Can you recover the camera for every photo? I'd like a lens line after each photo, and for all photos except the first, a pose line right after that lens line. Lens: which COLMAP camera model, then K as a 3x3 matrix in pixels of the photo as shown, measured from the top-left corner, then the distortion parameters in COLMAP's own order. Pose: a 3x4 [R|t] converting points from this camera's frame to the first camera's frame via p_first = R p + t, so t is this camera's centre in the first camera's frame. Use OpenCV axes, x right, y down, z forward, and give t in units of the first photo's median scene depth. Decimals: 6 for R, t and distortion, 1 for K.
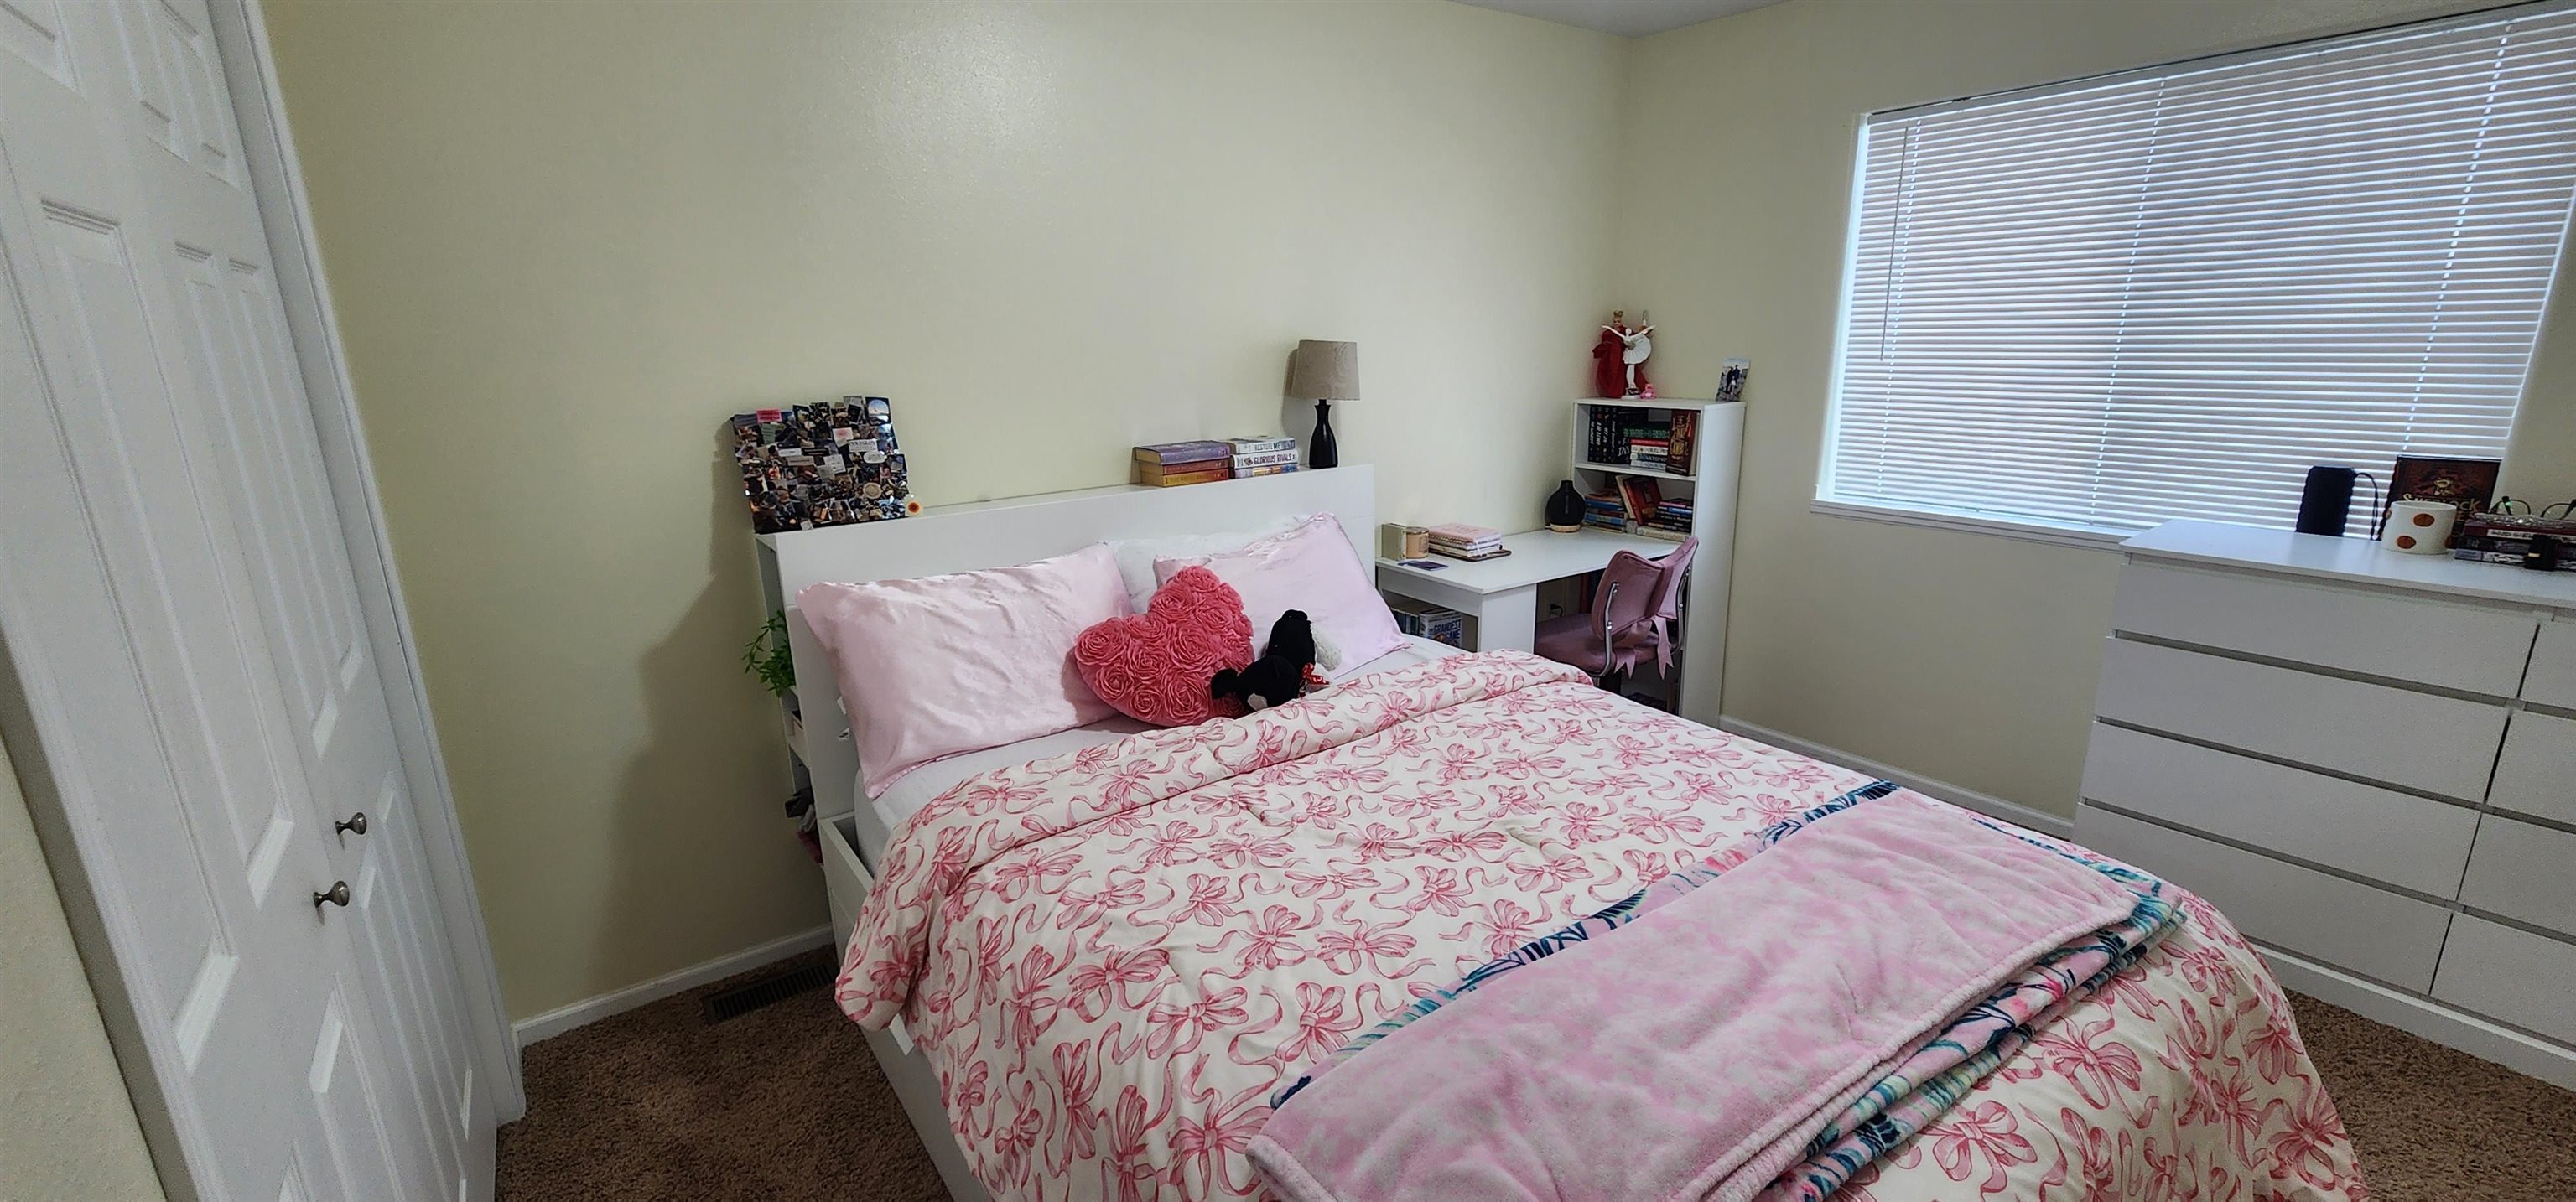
lens RADIAL K [[1054.0, 0, 1296.0], [0, 1054.0, 604.8], [0, 0, 1]] dist [-0.003330, -0.000373]
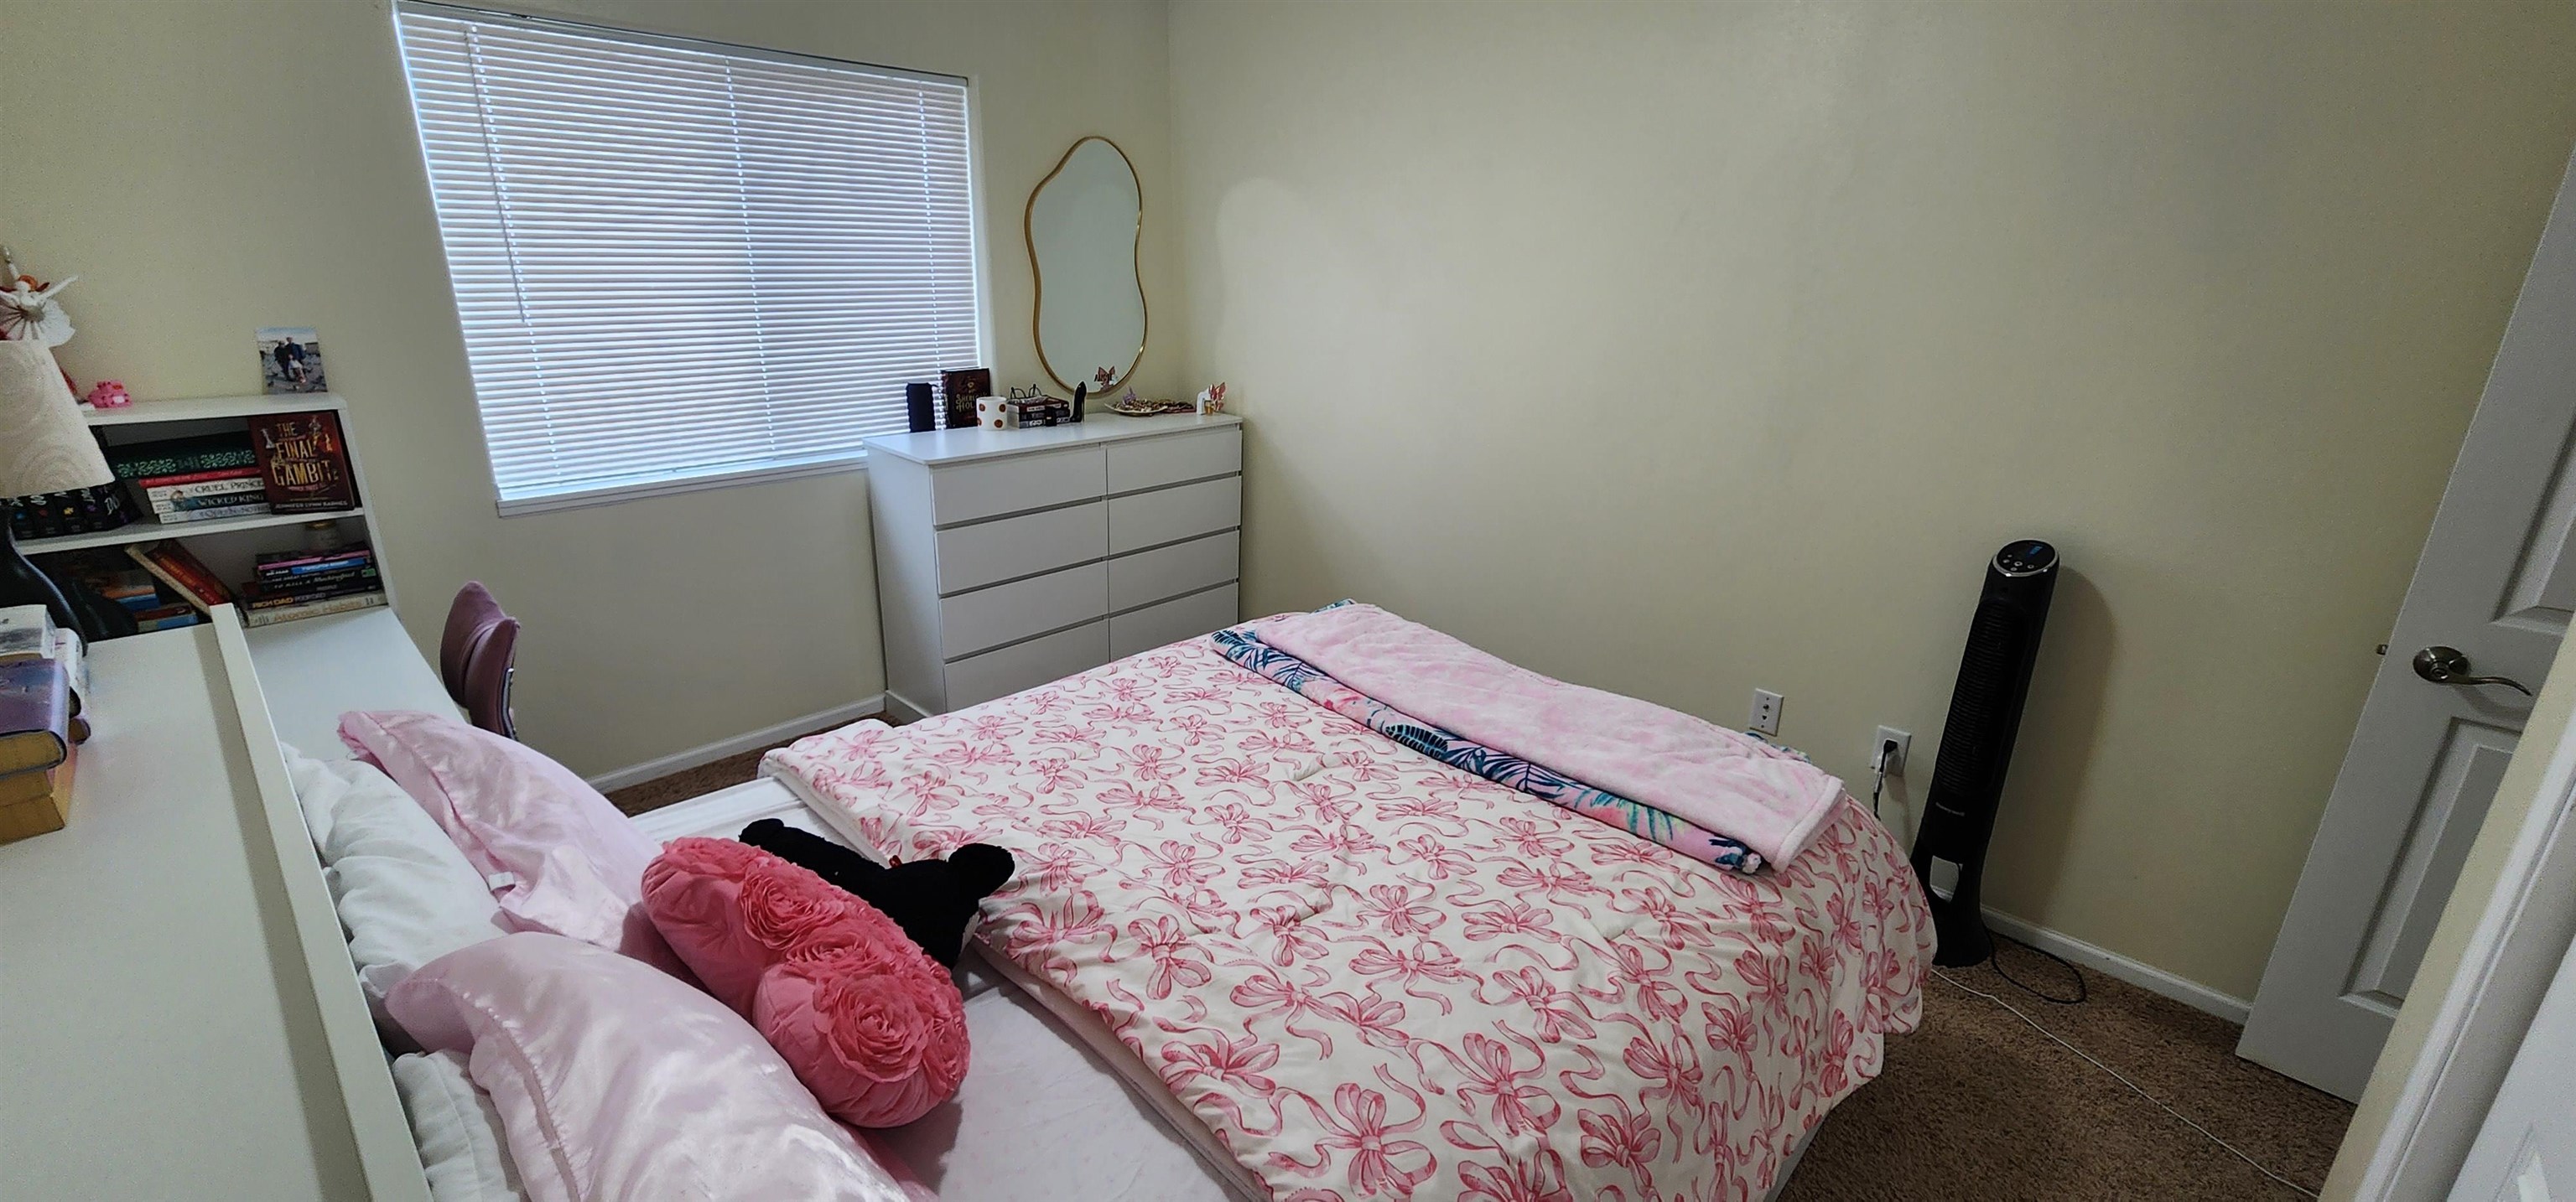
lens RADIAL K [[1054.0, 0, 1296.0], [0, 1054.0, 604.8], [0, 0, 1]] dist [-0.003330, -0.000373]
pose [[-0.179556, -0.299114, 0.937172, -0.712899], [0.229771, 0.913553, 0.335598, -0.293278], [-0.956538, 0.275593, -0.095307, 0.982022]]
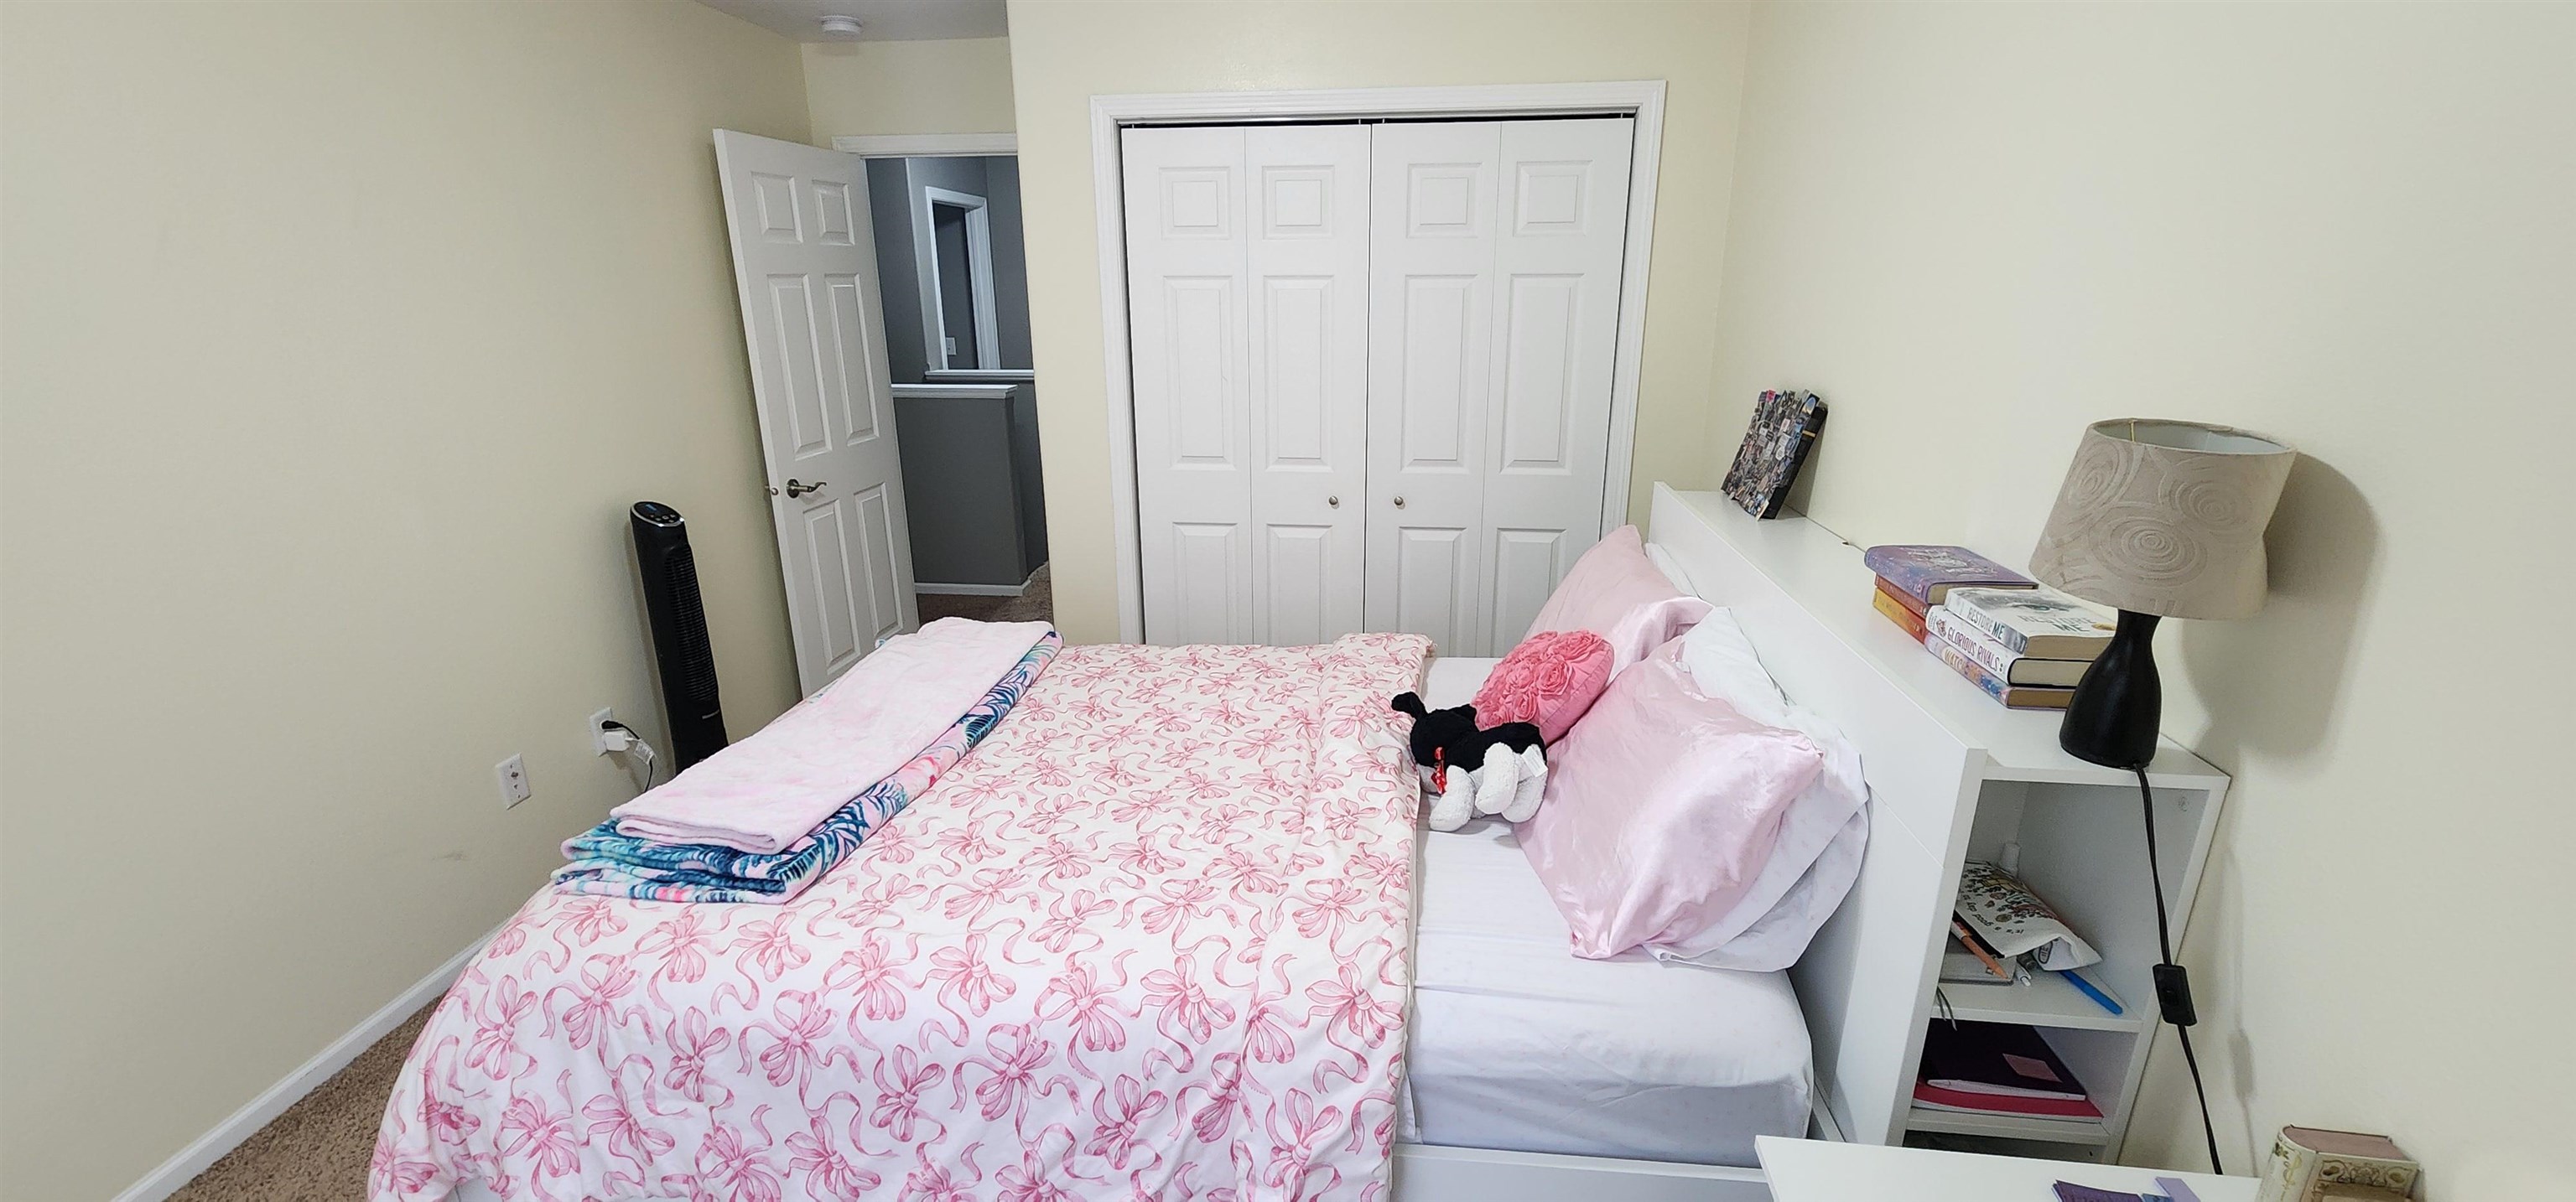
lens RADIAL K [[1054.0, 0, 1296.0], [0, 1054.0, 604.8], [0, 0, 1]] dist [-0.003330, -0.000373]
pose [[-0.674694, 0.242644, -0.697074, 0.804294], [-0.168099, 0.869086, 0.465222, -0.515809], [0.718700, 0.431060, -0.545579, 1.650091]]
